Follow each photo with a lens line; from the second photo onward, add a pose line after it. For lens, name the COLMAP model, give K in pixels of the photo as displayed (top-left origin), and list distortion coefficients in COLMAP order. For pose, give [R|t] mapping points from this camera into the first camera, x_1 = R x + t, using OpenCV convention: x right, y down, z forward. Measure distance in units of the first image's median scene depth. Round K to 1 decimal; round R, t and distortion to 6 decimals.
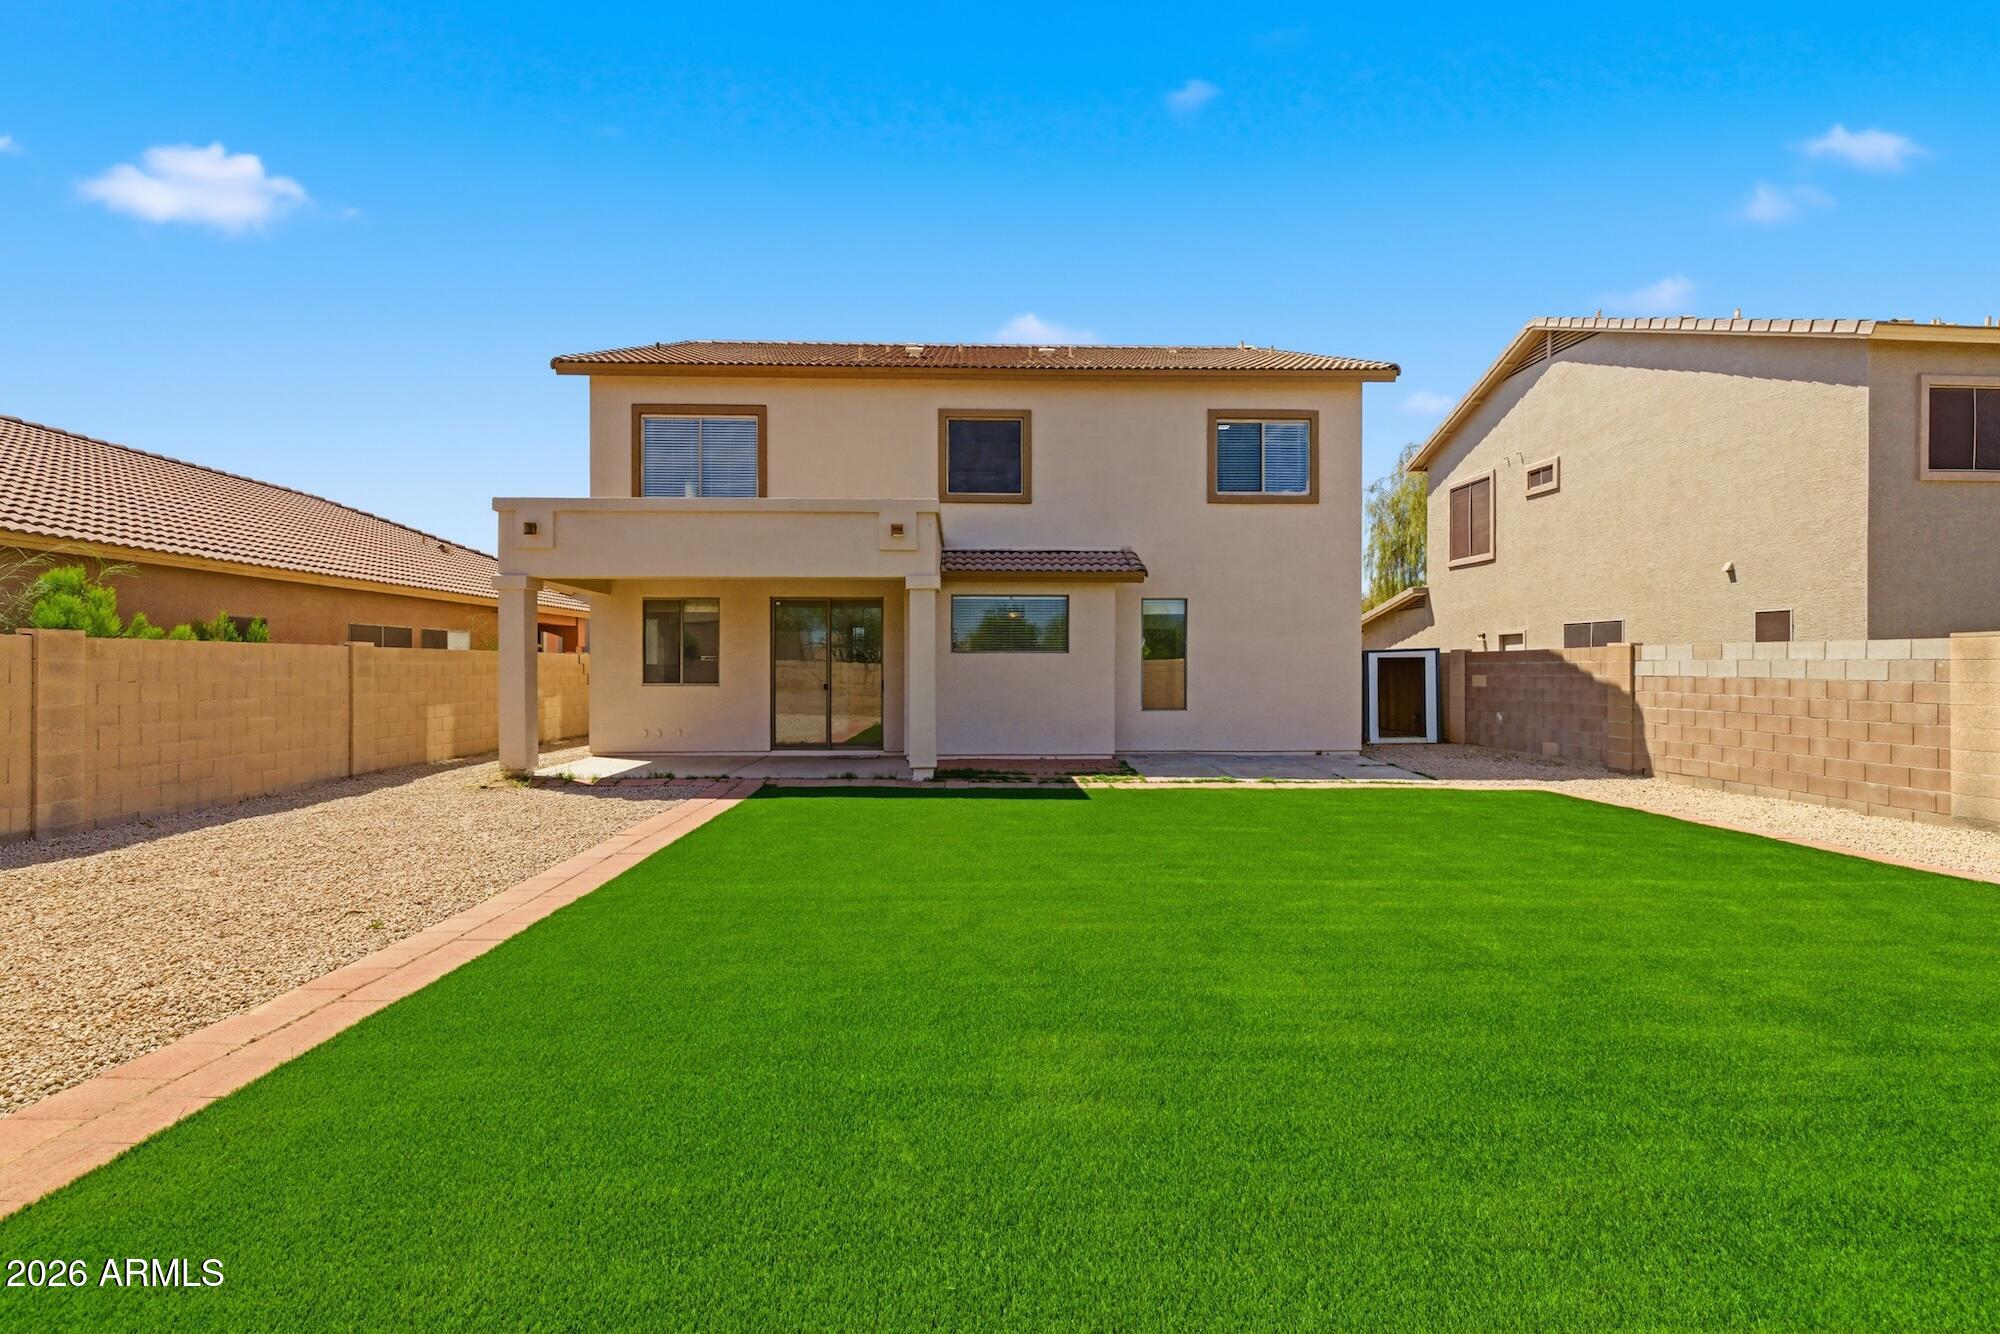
lens RADIAL K [[840.5, 0, 970.1], [0, 840.5, 672.5], [0, 0, 1]] dist [0.004465, -0.001215]
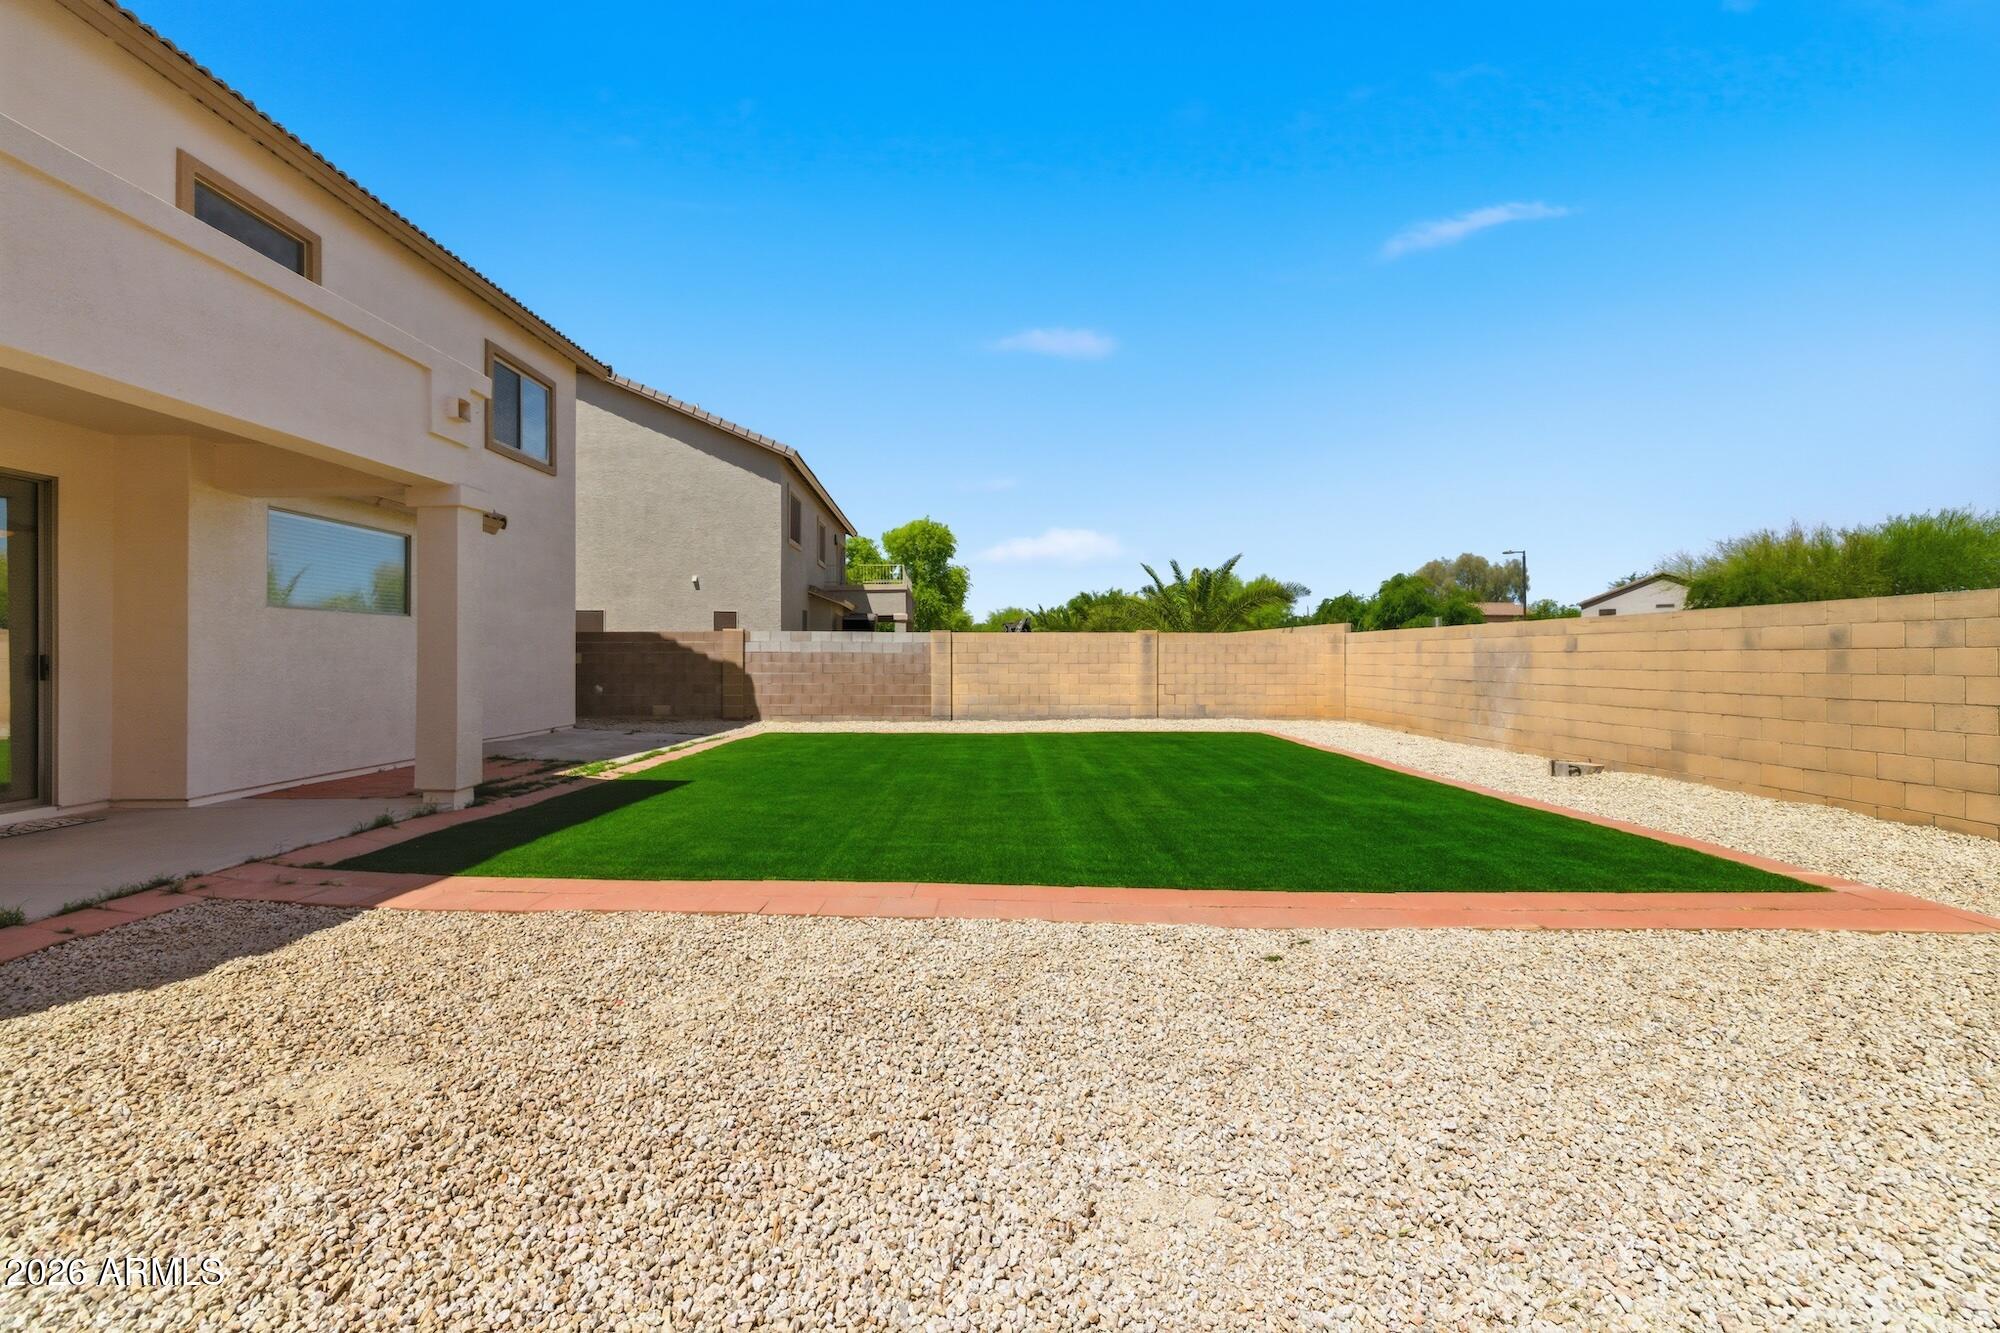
lens RADIAL K [[840.5, 0, 981.9], [0, 840.5, 661.8], [0, 0, 1]] dist [0.004465, -0.001215]
pose [[0.029805, -0.005218, 0.999542, -0.572183], [0.006304, 0.999967, 0.005032, 0.013933], [-0.999536, 0.006151, 0.029837, 0.490211]]
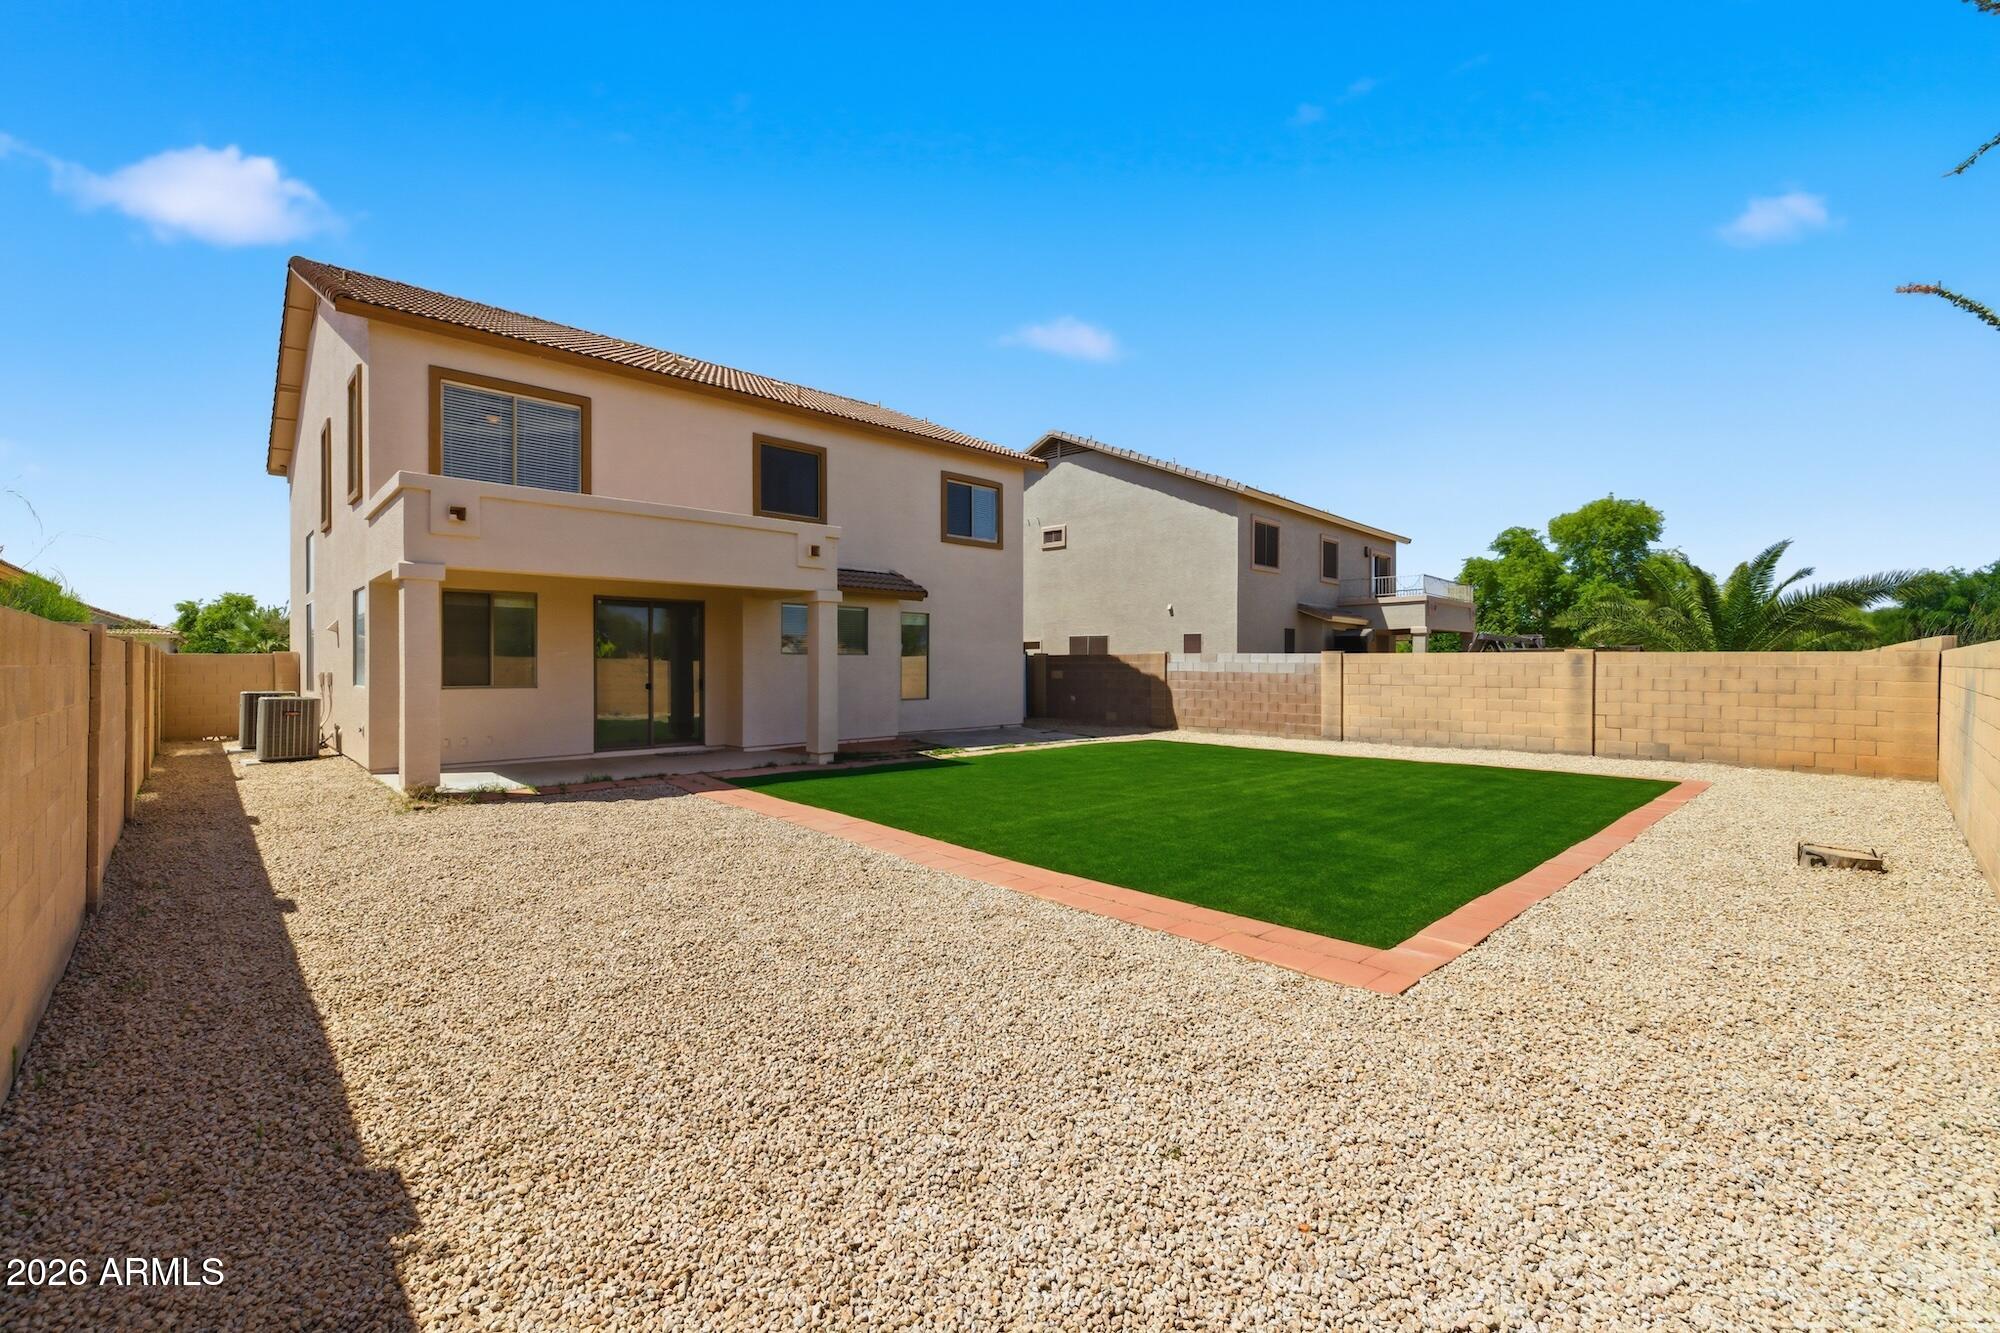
lens RADIAL K [[840.5, 0, 964.3], [0, 840.5, 667.4], [0, 0, 1]] dist [0.004465, -0.001215]
pose [[0.754131, -0.002887, 0.656718, -0.573912], [0.002824, 0.999995, 0.001154, -0.006336], [-0.656718, 0.000984, 0.754135, -0.016518]]
